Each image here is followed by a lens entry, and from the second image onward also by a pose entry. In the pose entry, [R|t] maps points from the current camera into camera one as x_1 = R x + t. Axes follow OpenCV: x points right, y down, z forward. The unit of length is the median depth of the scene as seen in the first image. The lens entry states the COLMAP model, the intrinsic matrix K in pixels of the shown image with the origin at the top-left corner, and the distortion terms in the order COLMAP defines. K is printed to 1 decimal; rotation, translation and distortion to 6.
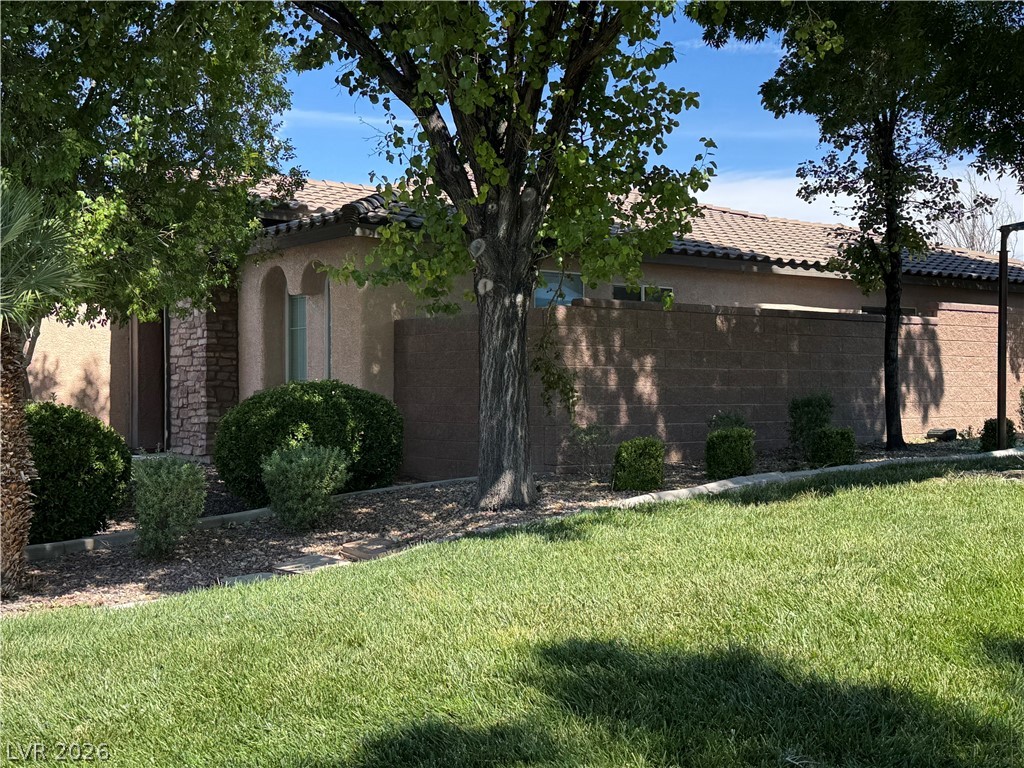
lens RADIAL K [[1204.1, 0, 512.0], [0, 1204.1, 384.0], [0, 0, 1]] dist [0.209638, -0.546680]
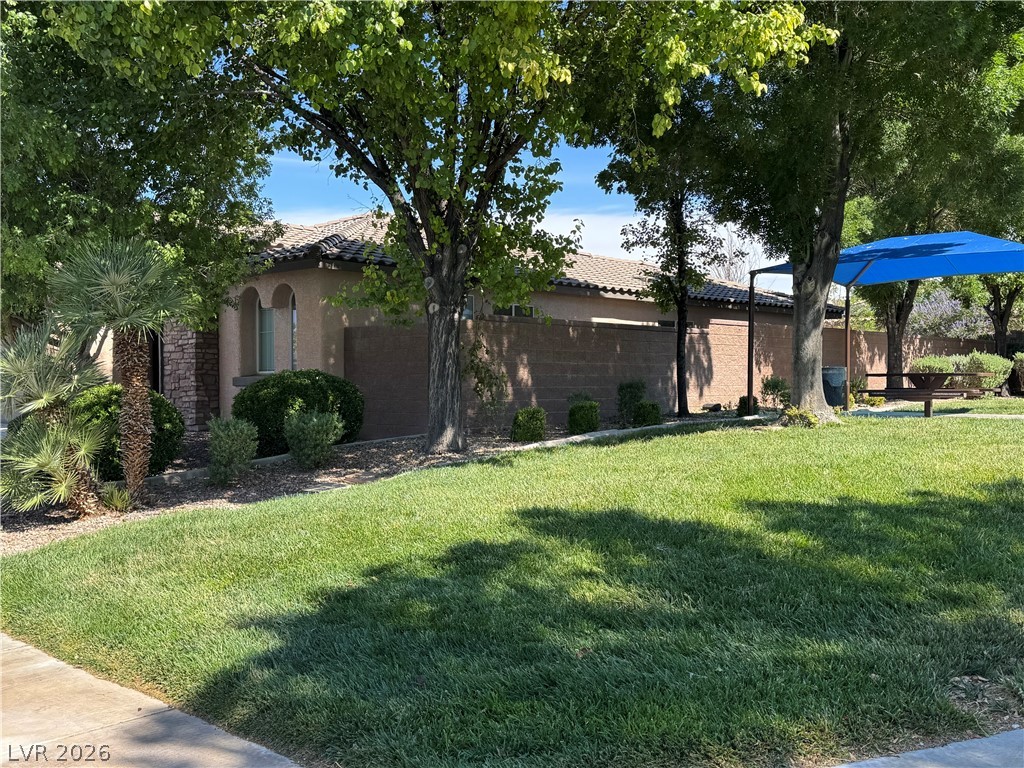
lens RADIAL K [[971.4, 0, 512.0], [0, 971.4, 384.0], [0, 0, 1]] dist [0.133629, -0.272514]
pose [[0.989652, 0.000911, 0.143483, -0.071962], [-0.002217, 0.999958, 0.008943, 0.002962], [-0.143469, -0.009168, 0.989612, -0.169446]]
